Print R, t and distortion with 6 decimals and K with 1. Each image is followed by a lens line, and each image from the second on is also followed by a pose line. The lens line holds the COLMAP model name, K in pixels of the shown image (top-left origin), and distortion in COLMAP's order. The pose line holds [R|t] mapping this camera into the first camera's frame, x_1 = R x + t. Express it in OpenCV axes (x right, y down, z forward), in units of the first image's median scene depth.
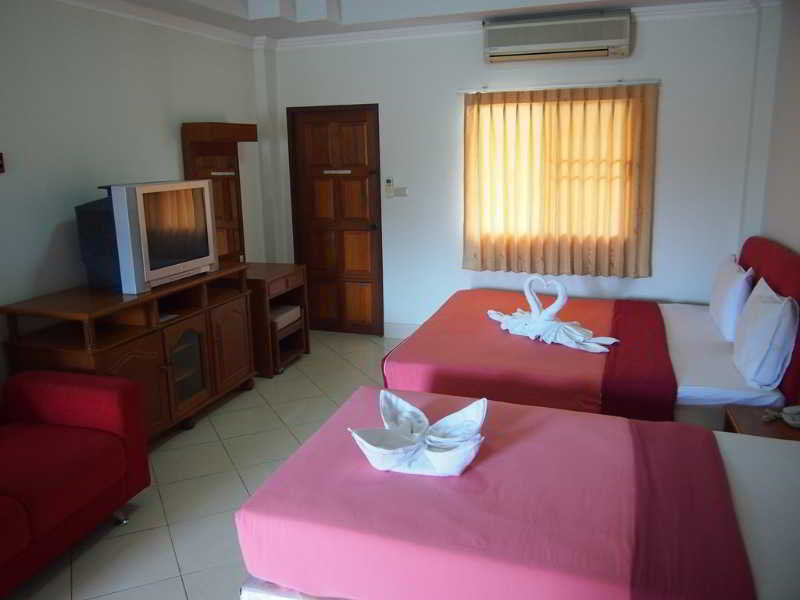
lens RADIAL K [[644.9, 0, 403.4], [0, 644.9, 302.2], [0, 0, 1]] dist [-0.059773, 0.013653]
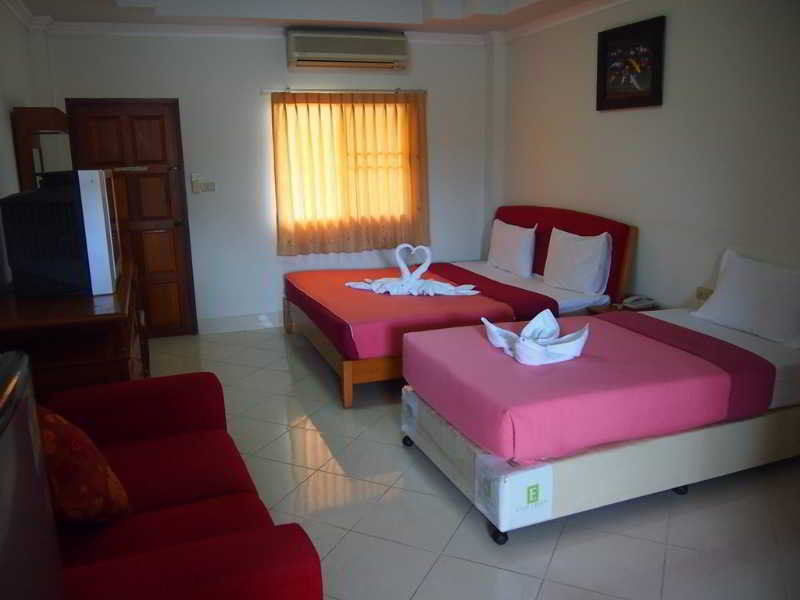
lens RADIAL K [[644.9, 0, 396.5], [0, 644.9, 300.8], [0, 0, 1]] dist [-0.059773, 0.013653]
pose [[0.771712, -0.140226, 0.620320, -0.471906], [0.149140, 0.988092, 0.037823, 0.012557], [-0.618237, 0.063326, 0.783436, 0.048175]]
